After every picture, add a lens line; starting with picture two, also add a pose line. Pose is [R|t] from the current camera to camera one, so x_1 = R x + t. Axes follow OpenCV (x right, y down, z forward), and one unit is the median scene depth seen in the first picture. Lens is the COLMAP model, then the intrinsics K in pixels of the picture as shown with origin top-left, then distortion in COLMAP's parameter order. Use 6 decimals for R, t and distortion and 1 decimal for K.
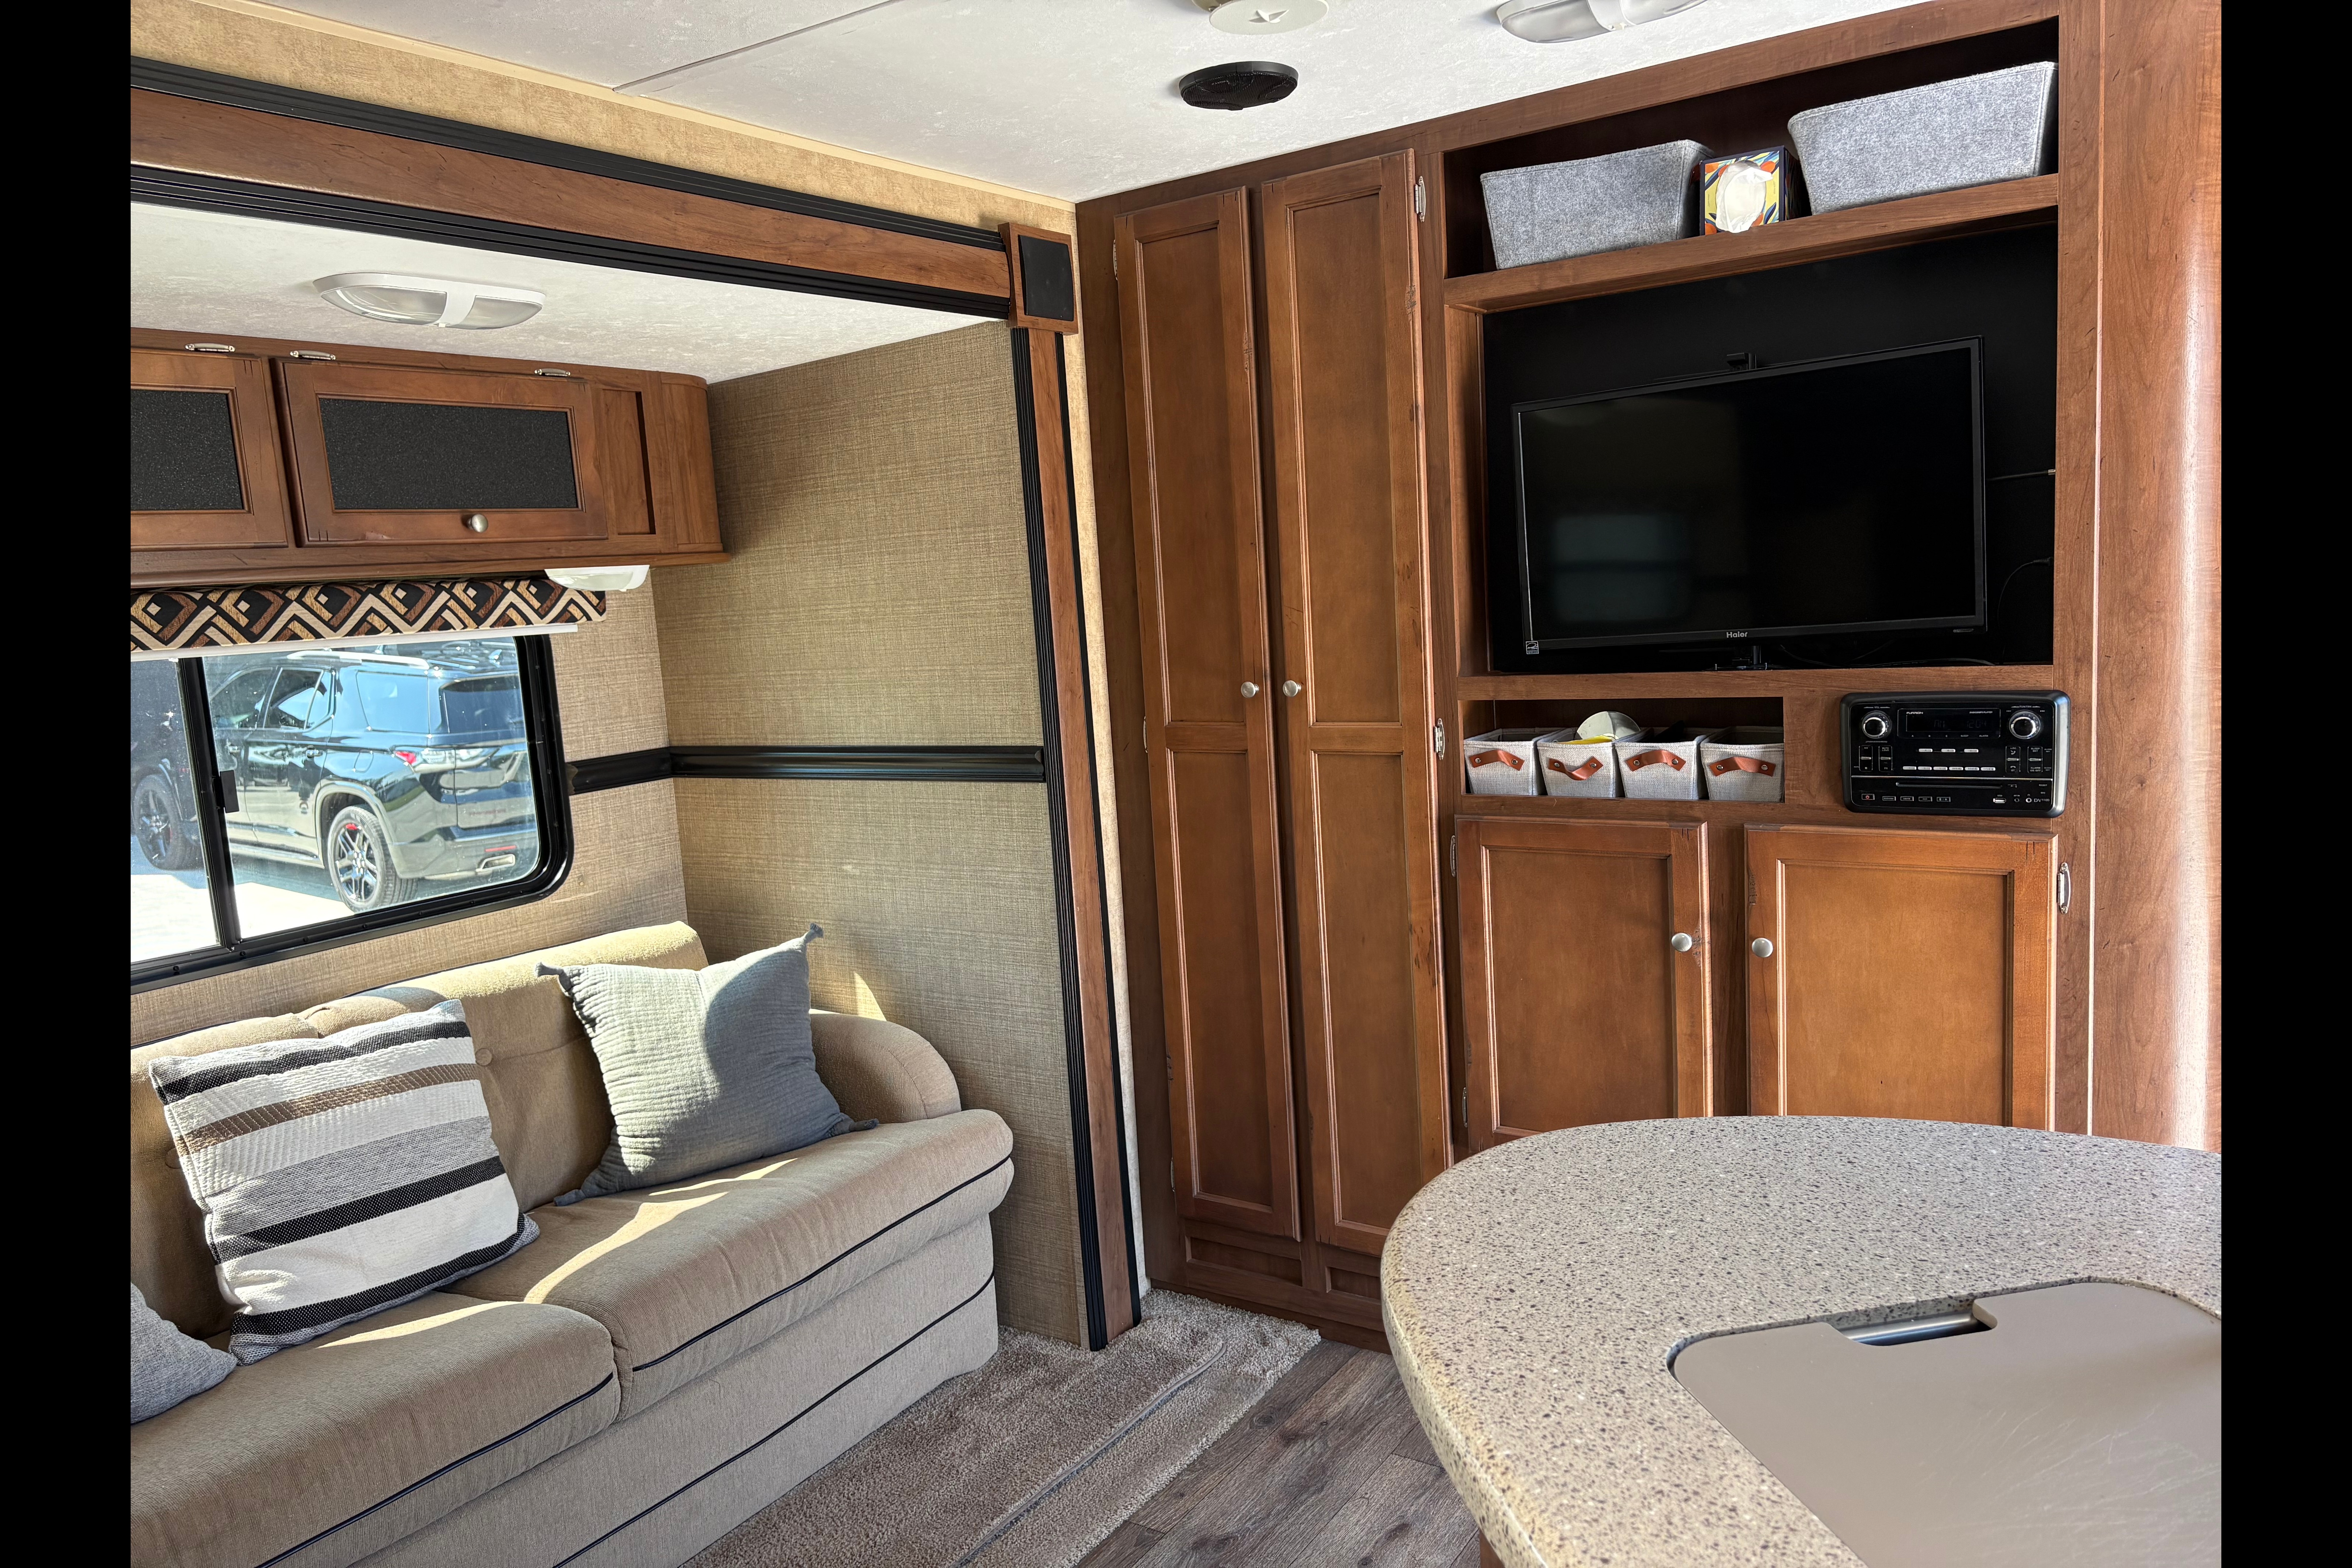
lens RADIAL K [[1538.9, 0, 1176.0], [0, 1538.9, 784.0], [0, 0, 1]] dist [0.005767, 0.001535]
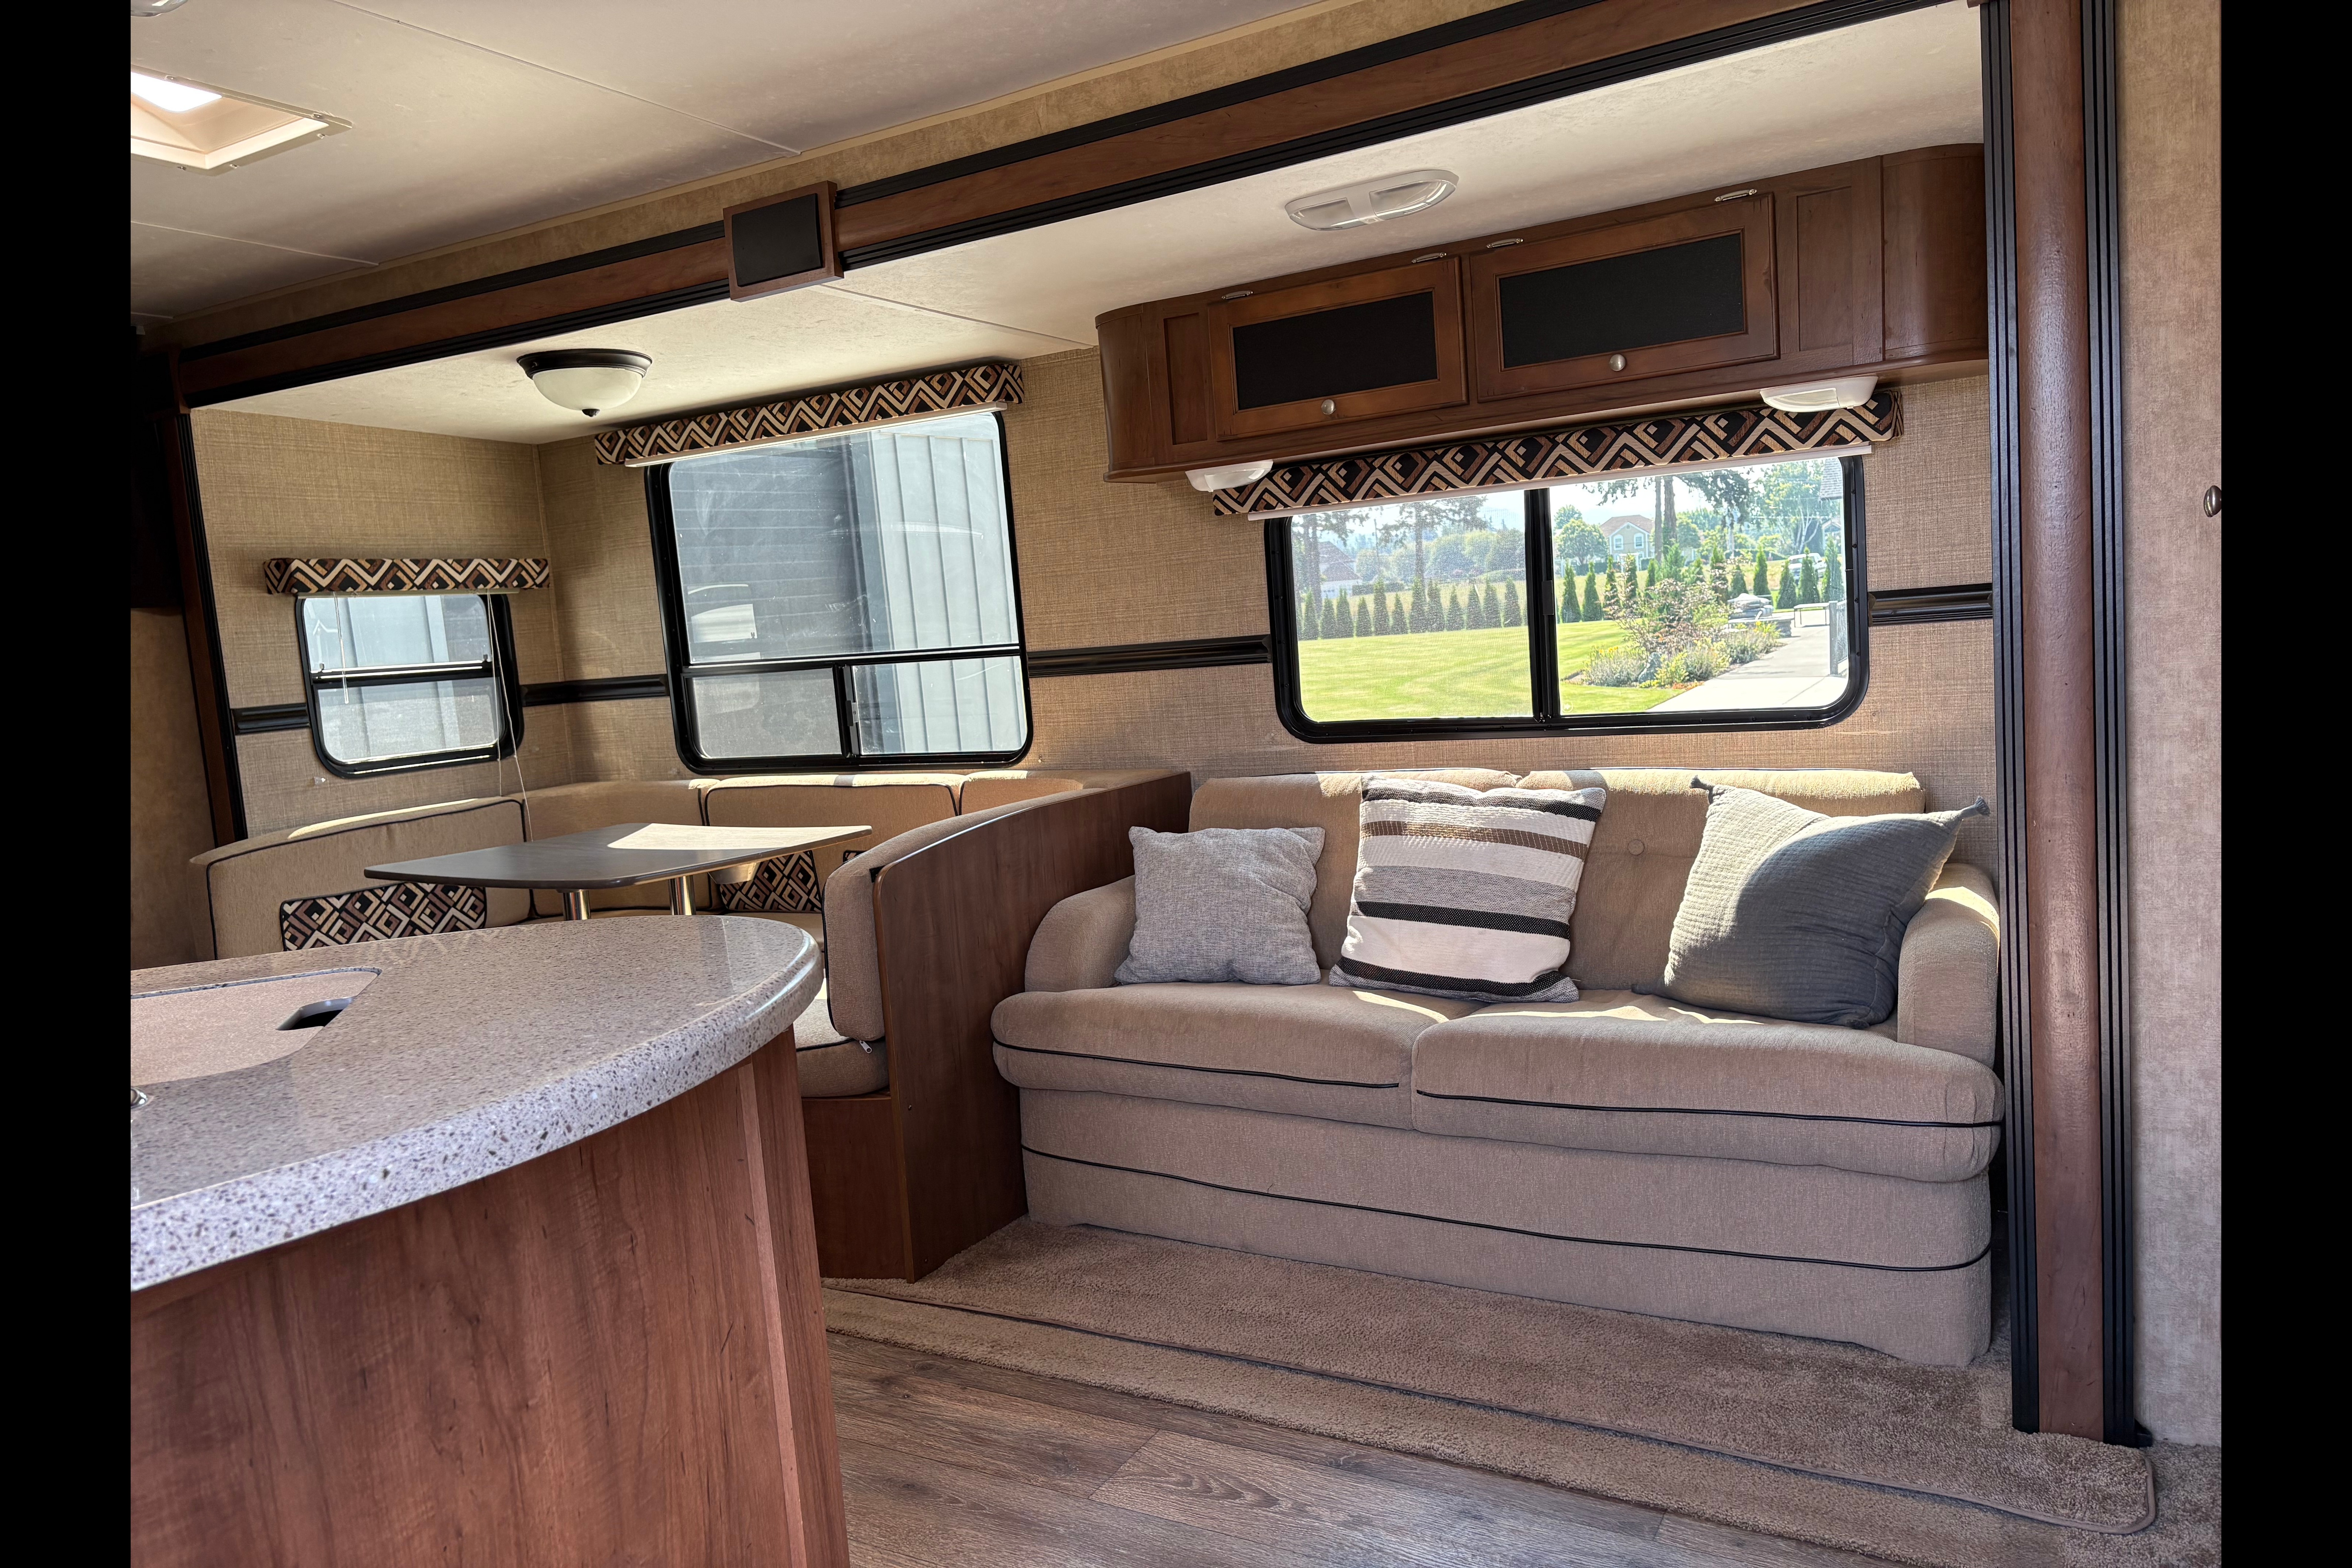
lens RADIAL K [[1538.9, 0, 1176.0], [0, 1538.9, 784.0], [0, 0, 1]] dist [0.005767, 0.001535]
pose [[0.089342, 0.161796, -0.982772, 0.632106], [-0.060019, 0.985799, 0.156838, -0.024526], [0.994191, 0.044973, 0.097785, 0.571669]]
